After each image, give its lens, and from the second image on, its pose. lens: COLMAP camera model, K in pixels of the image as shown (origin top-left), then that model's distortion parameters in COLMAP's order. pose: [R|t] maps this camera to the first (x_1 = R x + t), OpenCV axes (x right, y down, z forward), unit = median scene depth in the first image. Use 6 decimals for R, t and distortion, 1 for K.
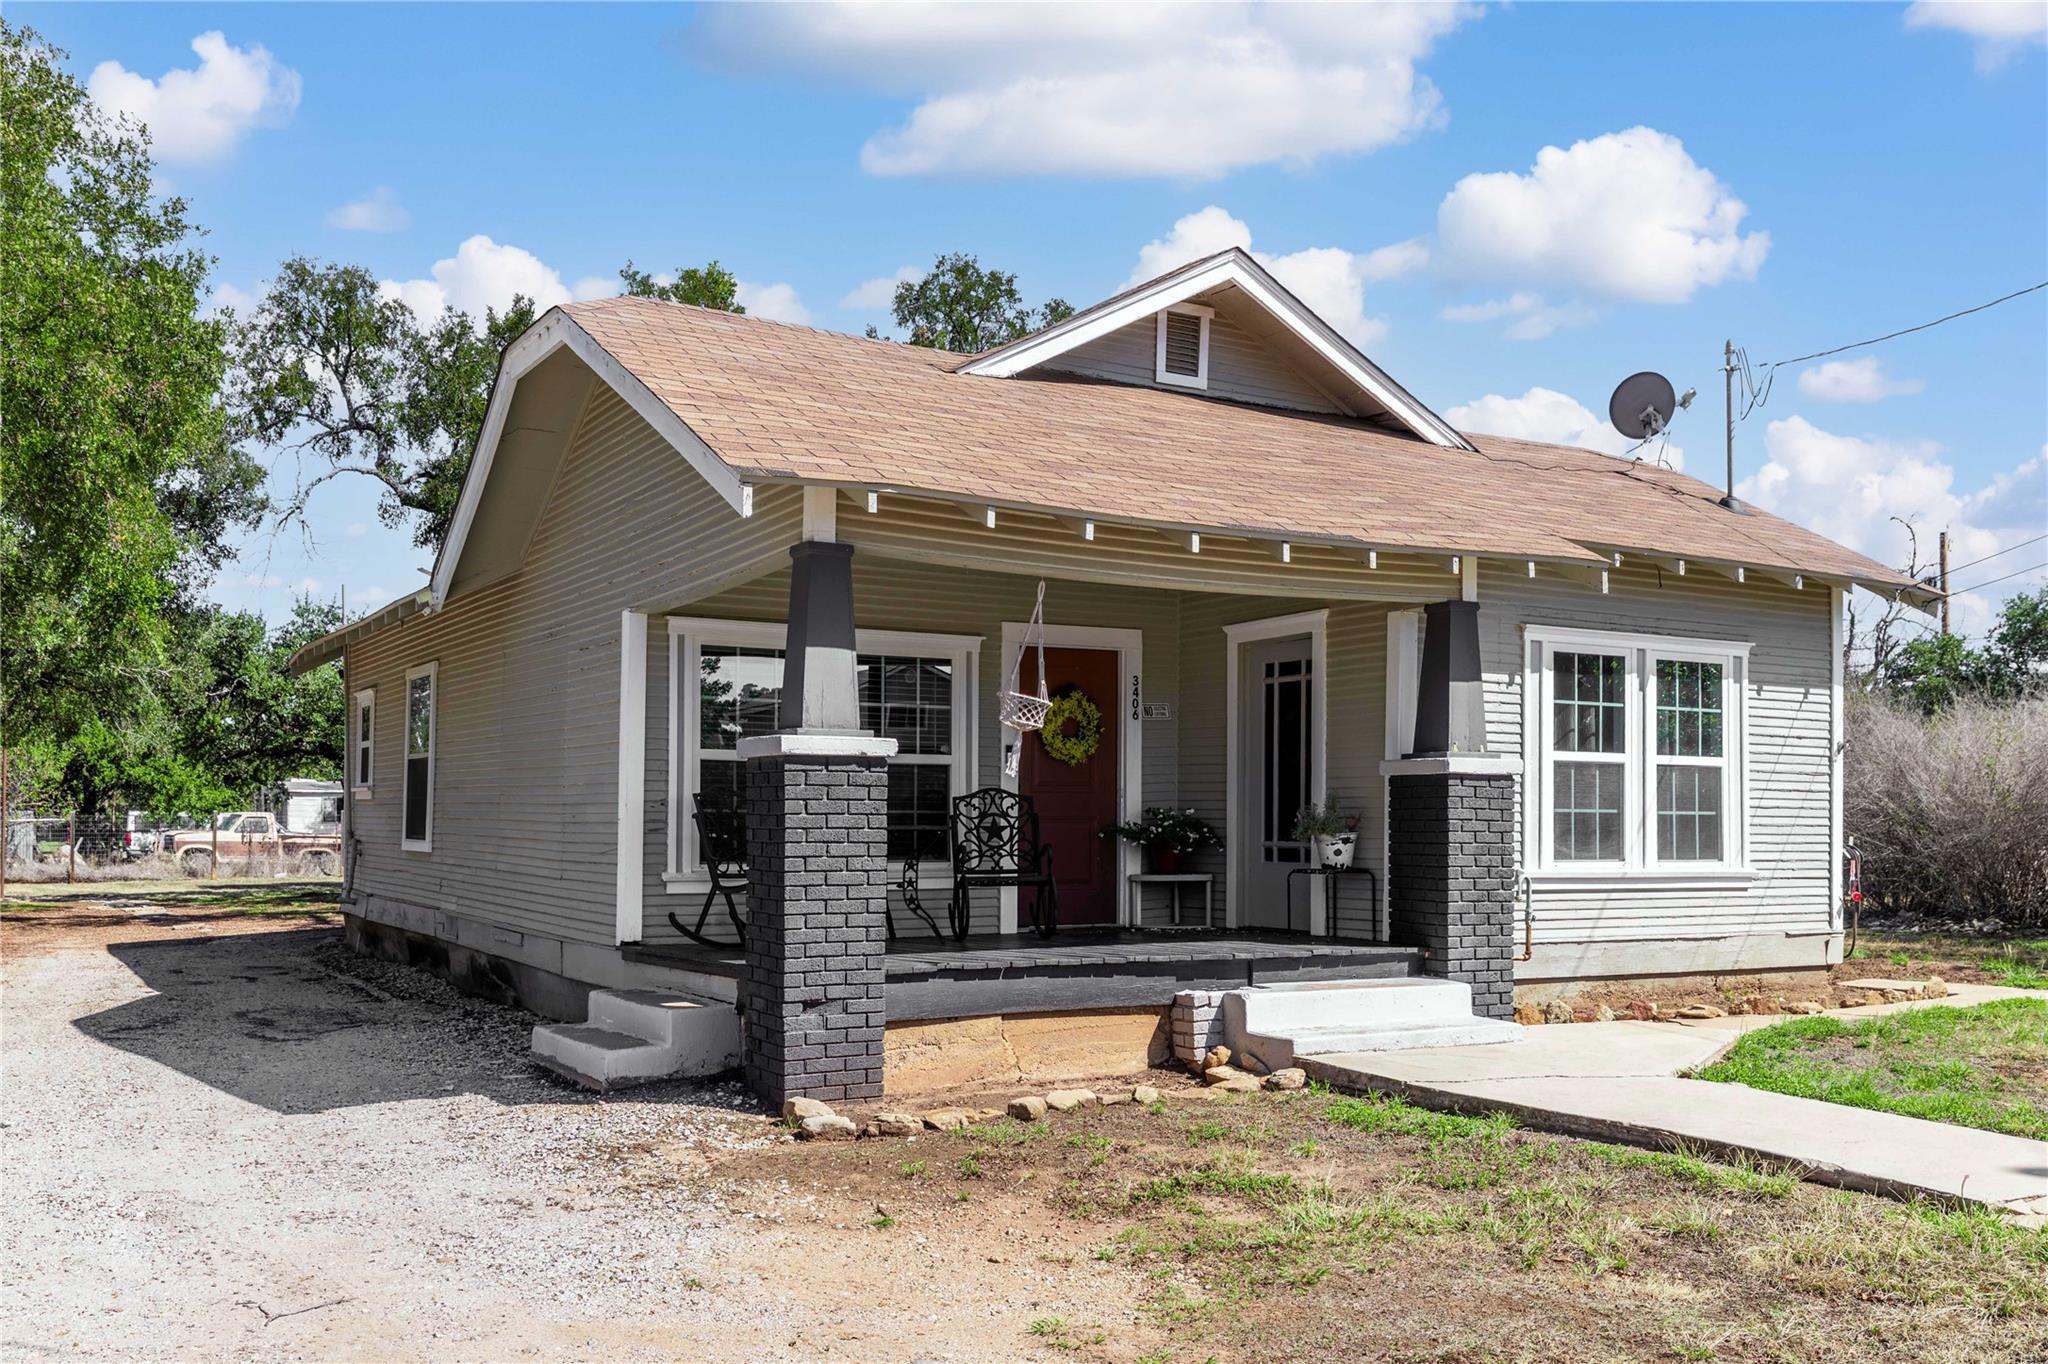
lens RADIAL K [[1793.1, 0, 1024.0], [0, 1793.1, 782.6], [0, 0, 1]] dist [-0.002418, -0.005720]
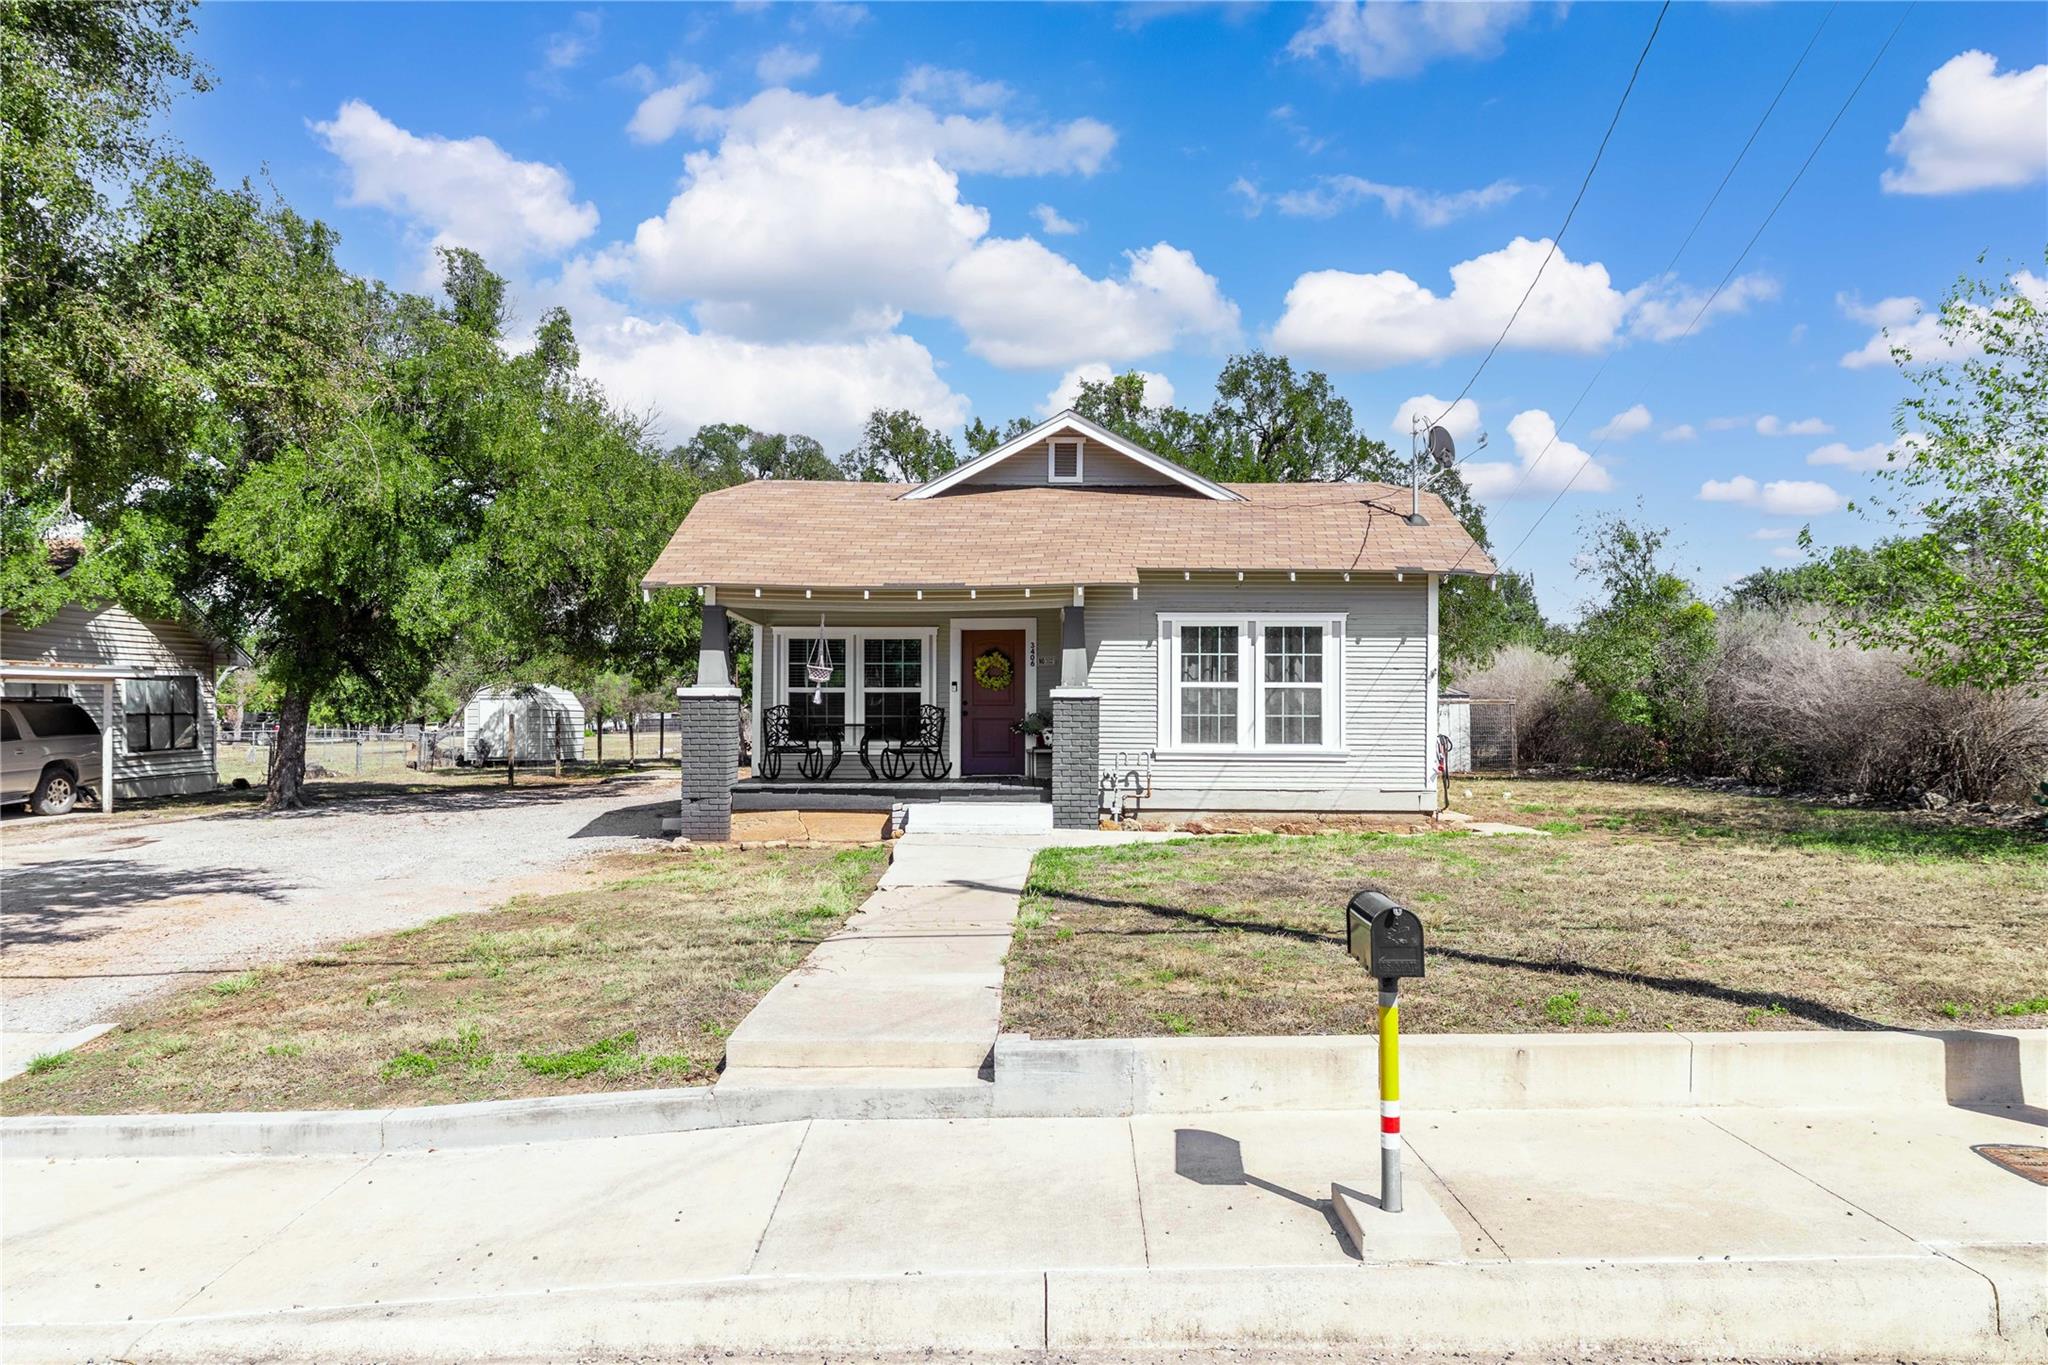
lens RADIAL K [[1359.8, 0, 1031.6], [0, 1359.8, 685.5], [0, 0, 1]] dist [0.011572, 0.000671]
pose [[0.863530, -0.012161, -0.504151, 0.825209], [0.014159, 0.999900, 0.000132, -0.016026], [0.504098, -0.007253, 0.863616, -0.238441]]
